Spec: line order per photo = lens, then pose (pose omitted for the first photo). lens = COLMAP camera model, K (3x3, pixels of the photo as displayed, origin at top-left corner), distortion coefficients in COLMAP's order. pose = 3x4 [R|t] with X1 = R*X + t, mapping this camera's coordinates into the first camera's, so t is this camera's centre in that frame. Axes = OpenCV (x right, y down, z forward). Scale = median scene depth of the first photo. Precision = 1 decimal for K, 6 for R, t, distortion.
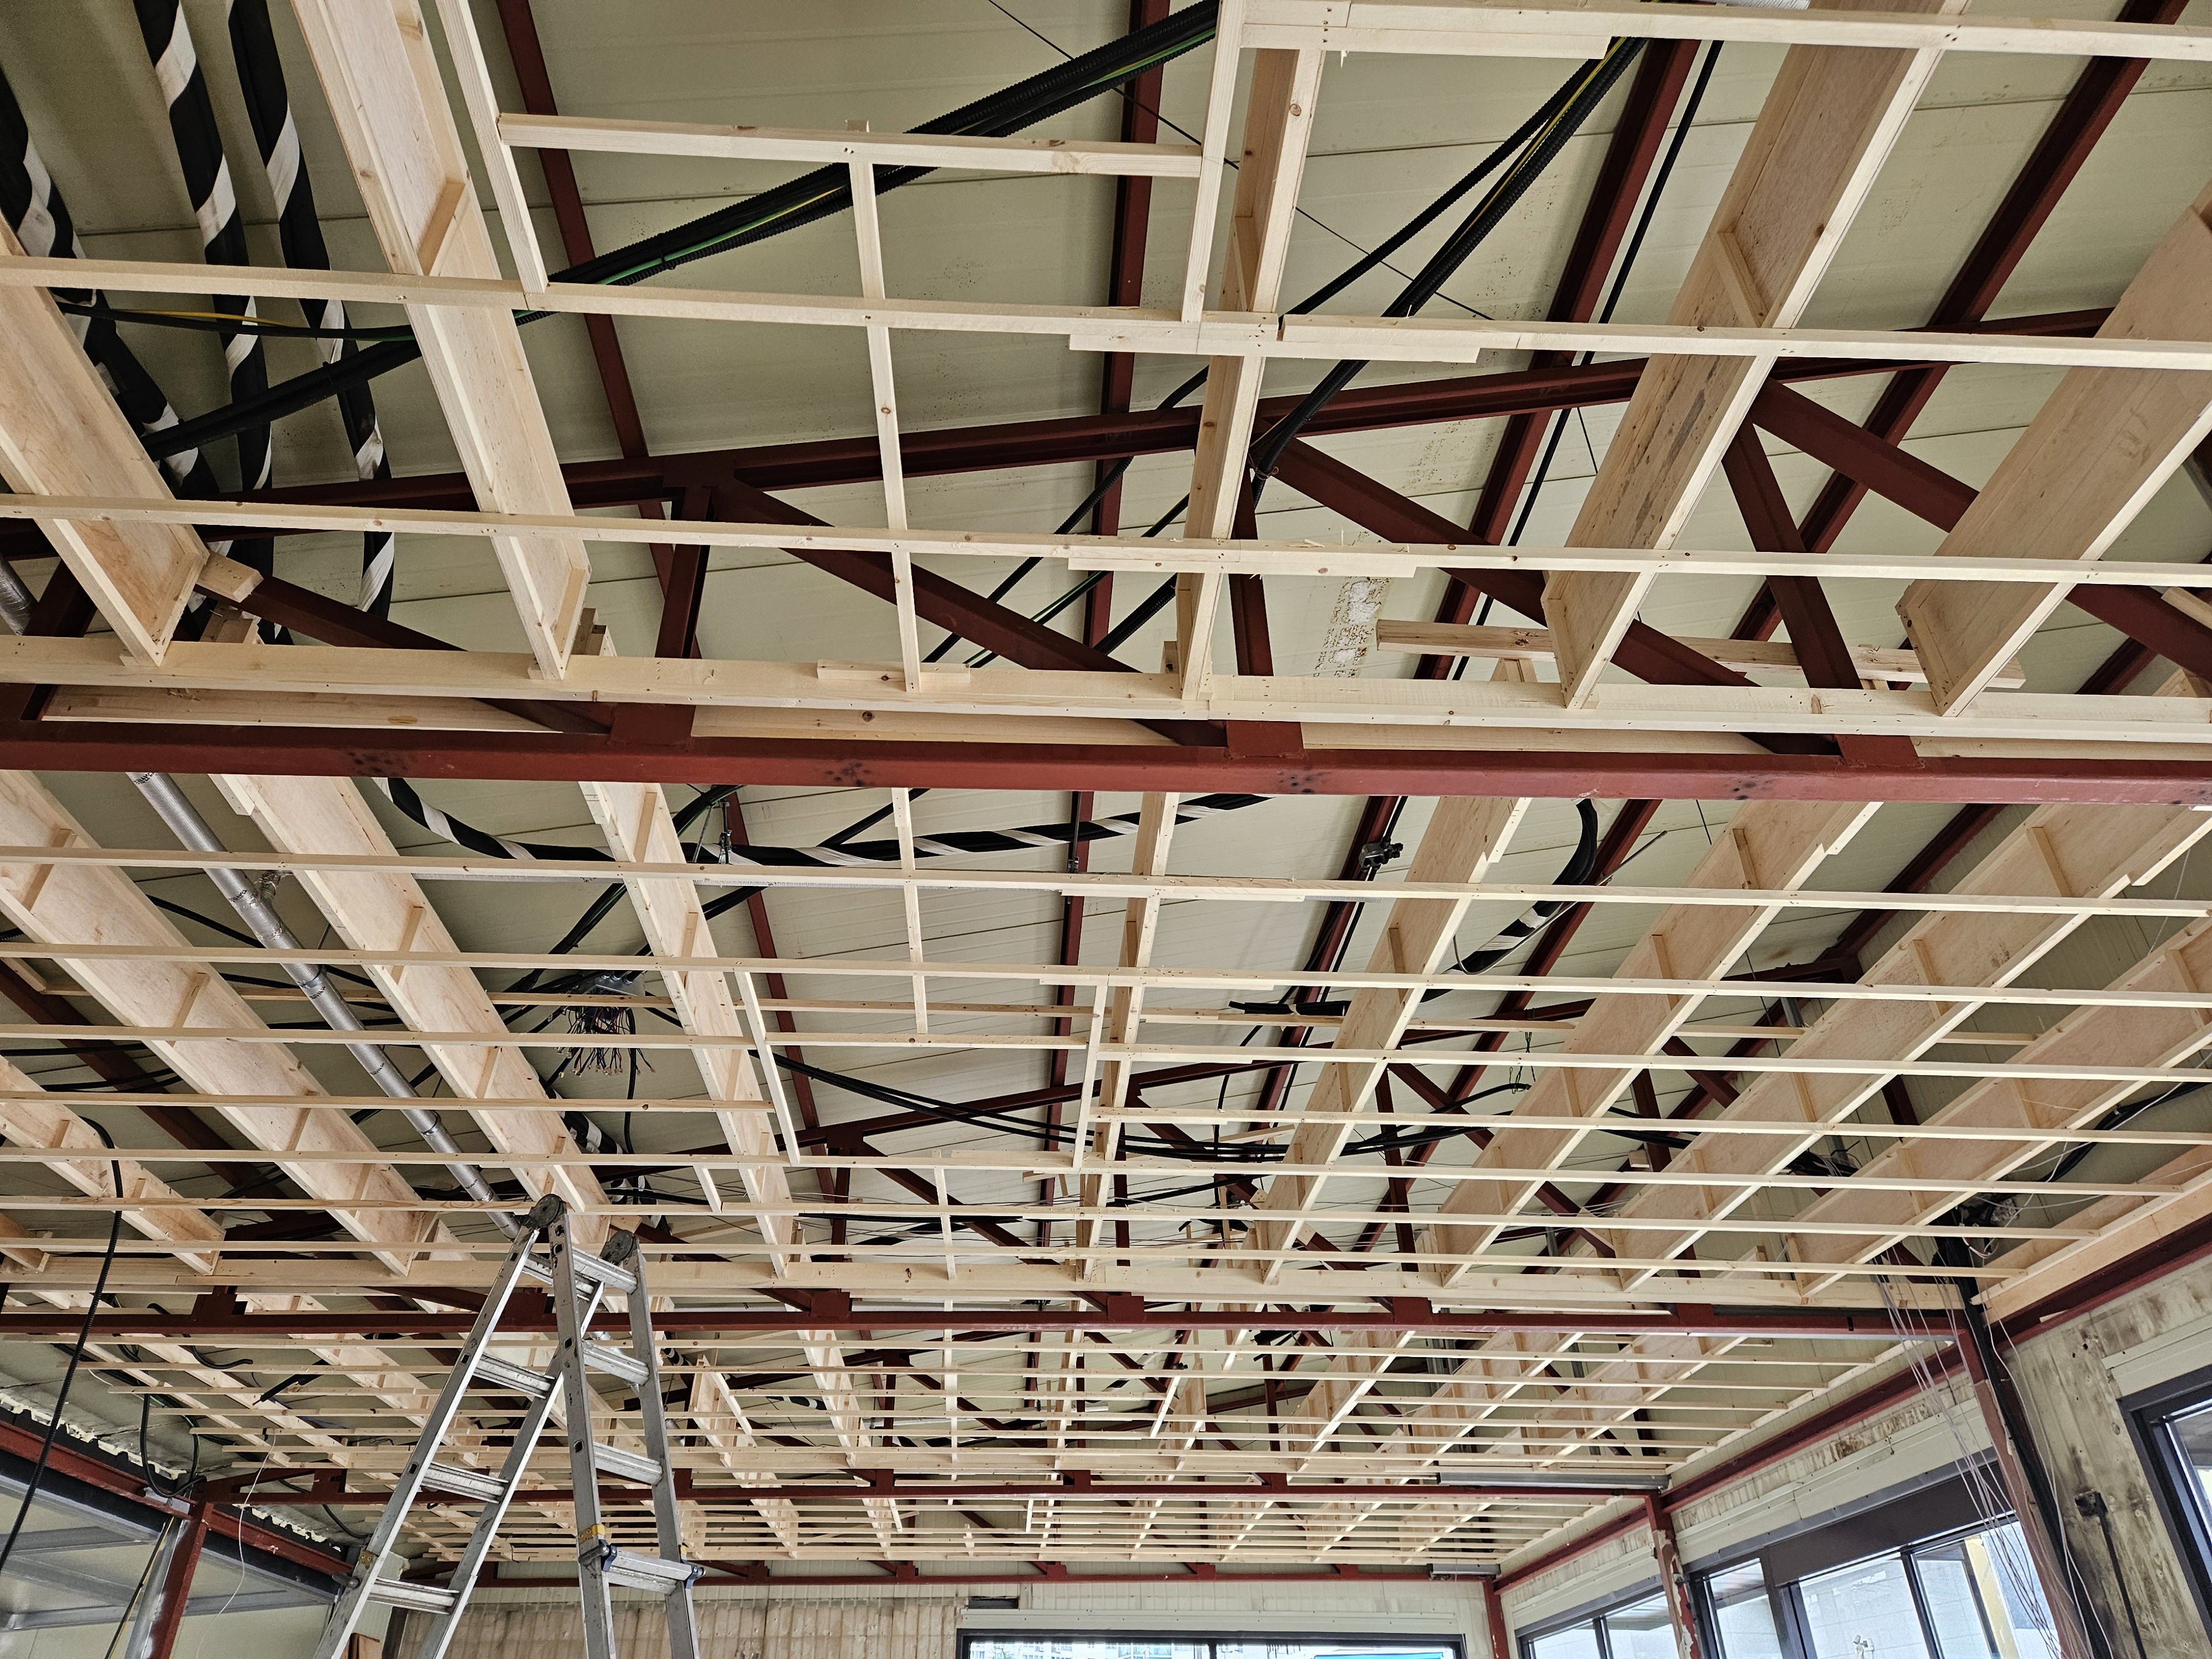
lens RADIAL K [[1478.6, 0, 1091.8], [0, 1478.6, 856.1], [0, 0, 1]] dist [0.077558, -0.062430]
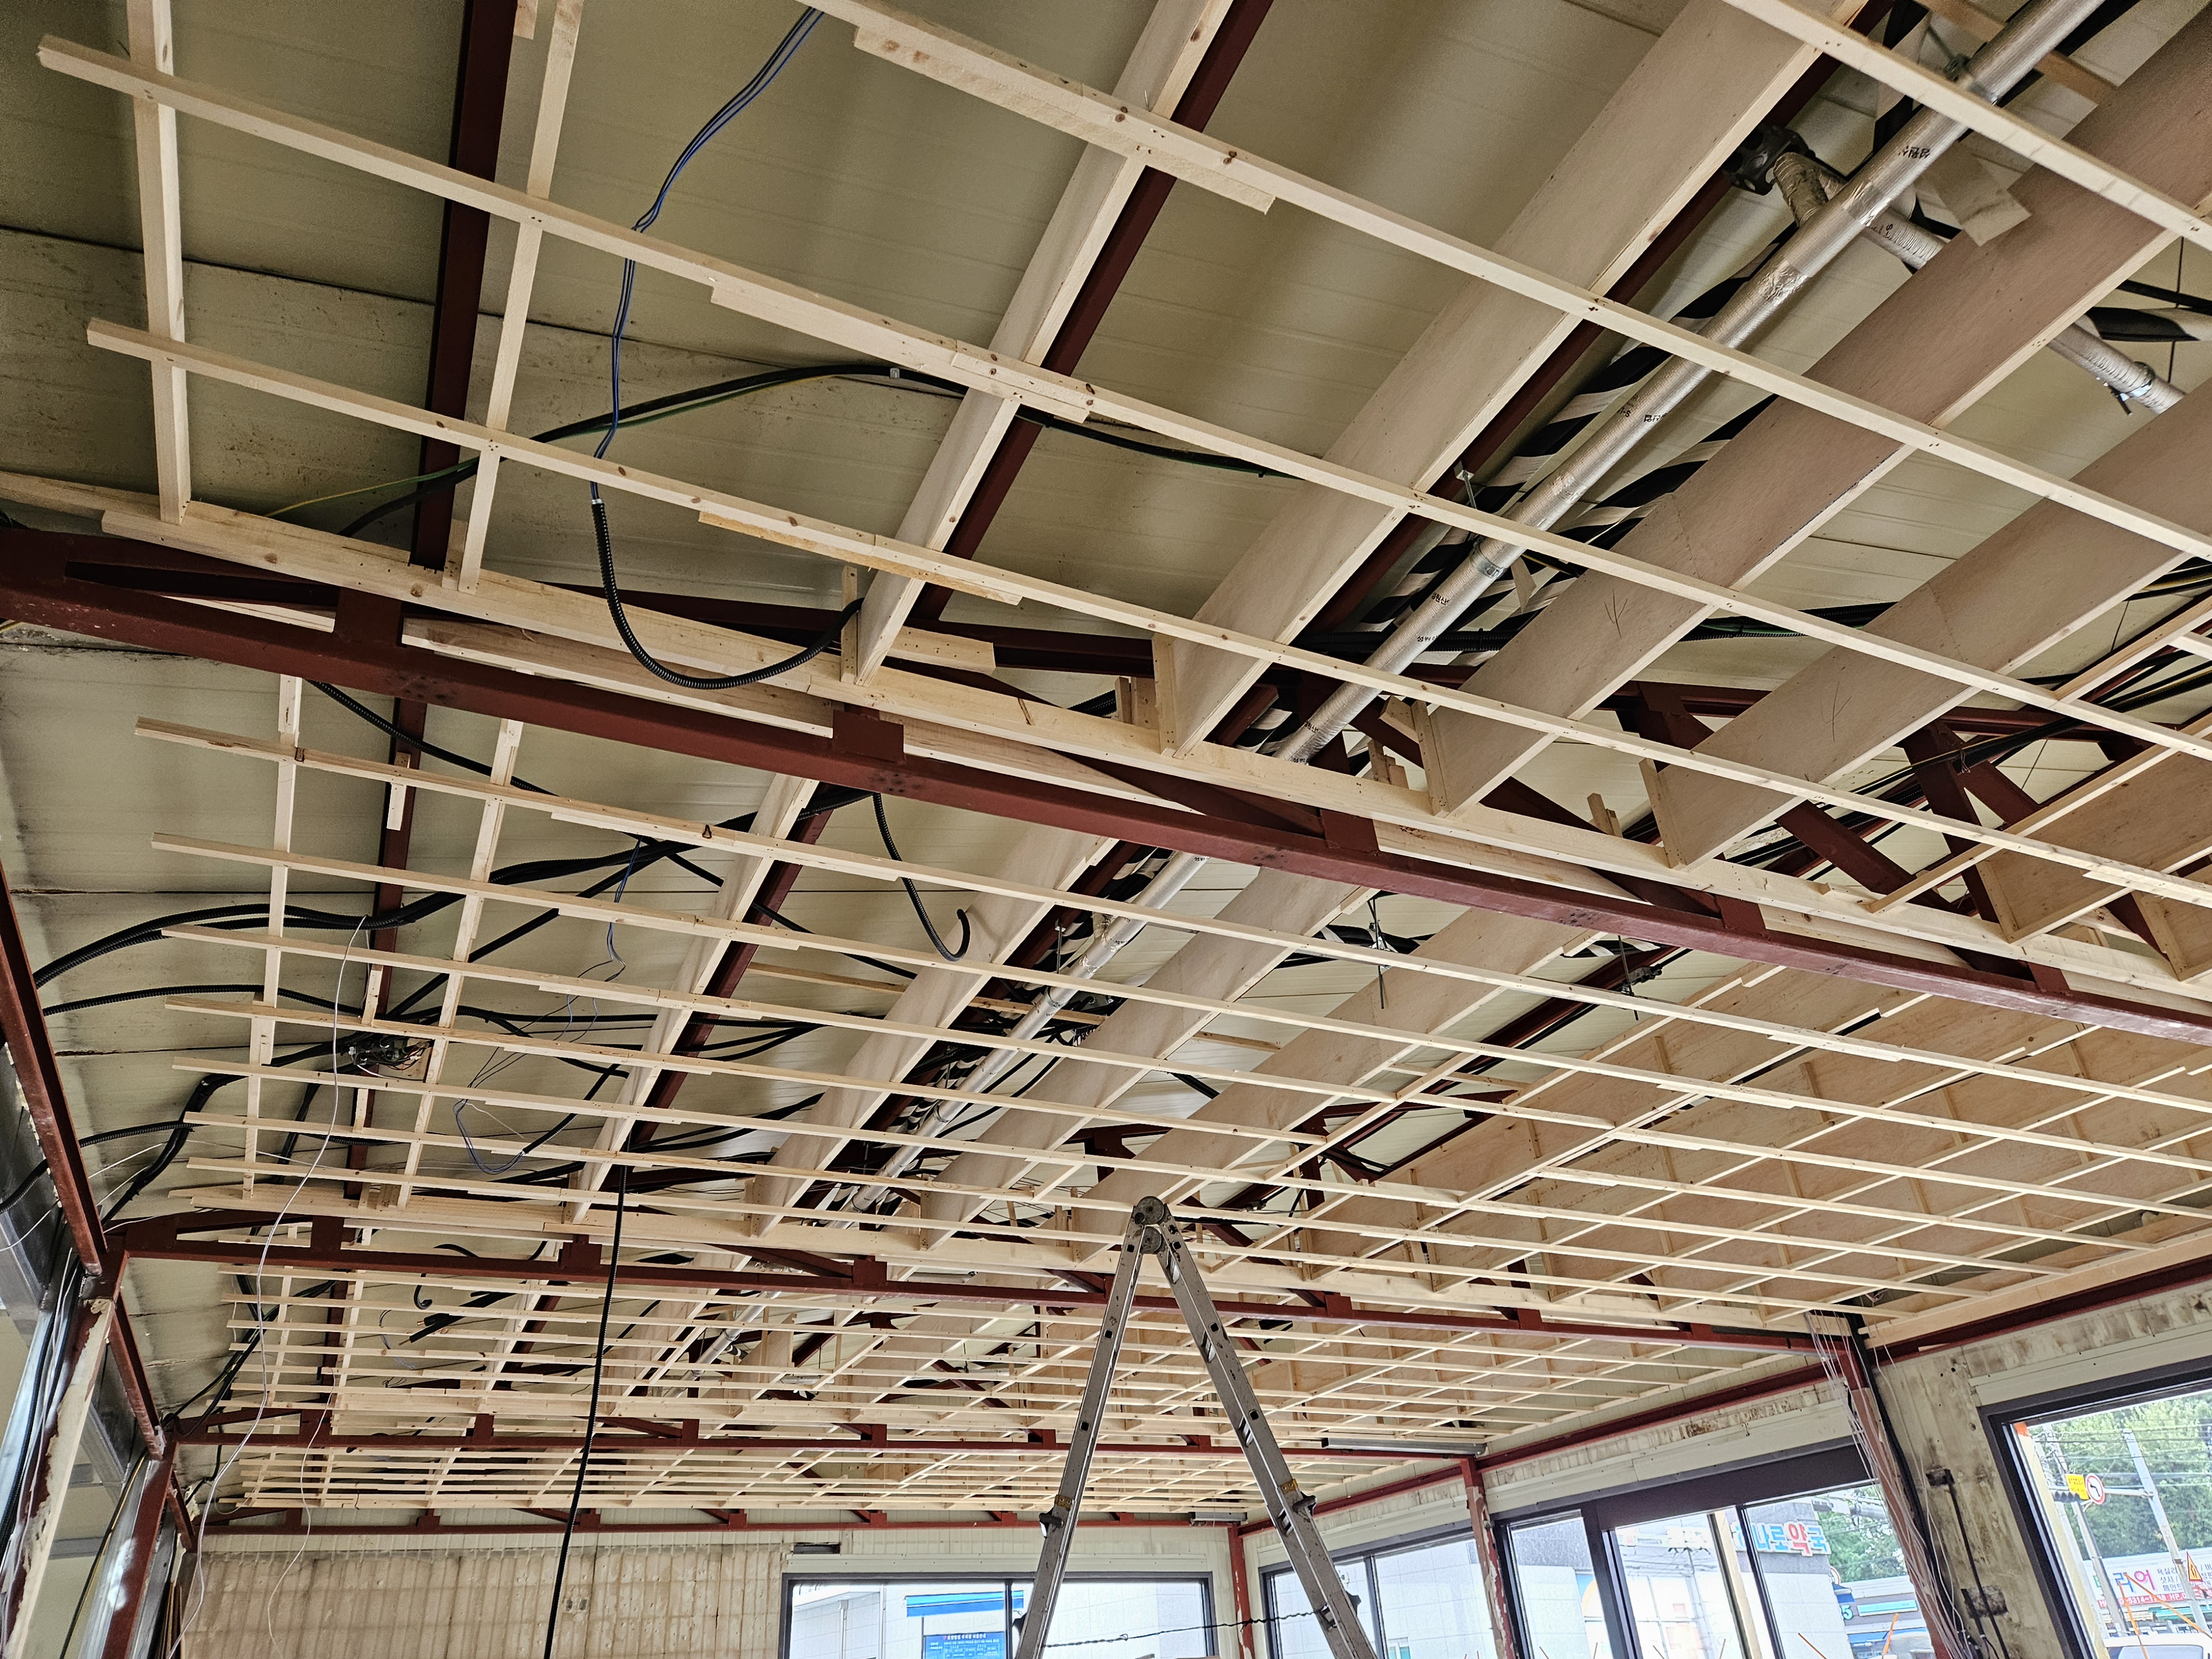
lens RADIAL K [[1478.6, 0, 1079.2], [0, 1478.6, 852.8], [0, 0, 1]] dist [0.077558, -0.062430]
pose [[0.928455, 0.153860, 0.338082, -0.429212], [-0.162458, 0.986711, -0.002899, -0.015855], [-0.334035, -0.052233, 0.941112, -0.038257]]
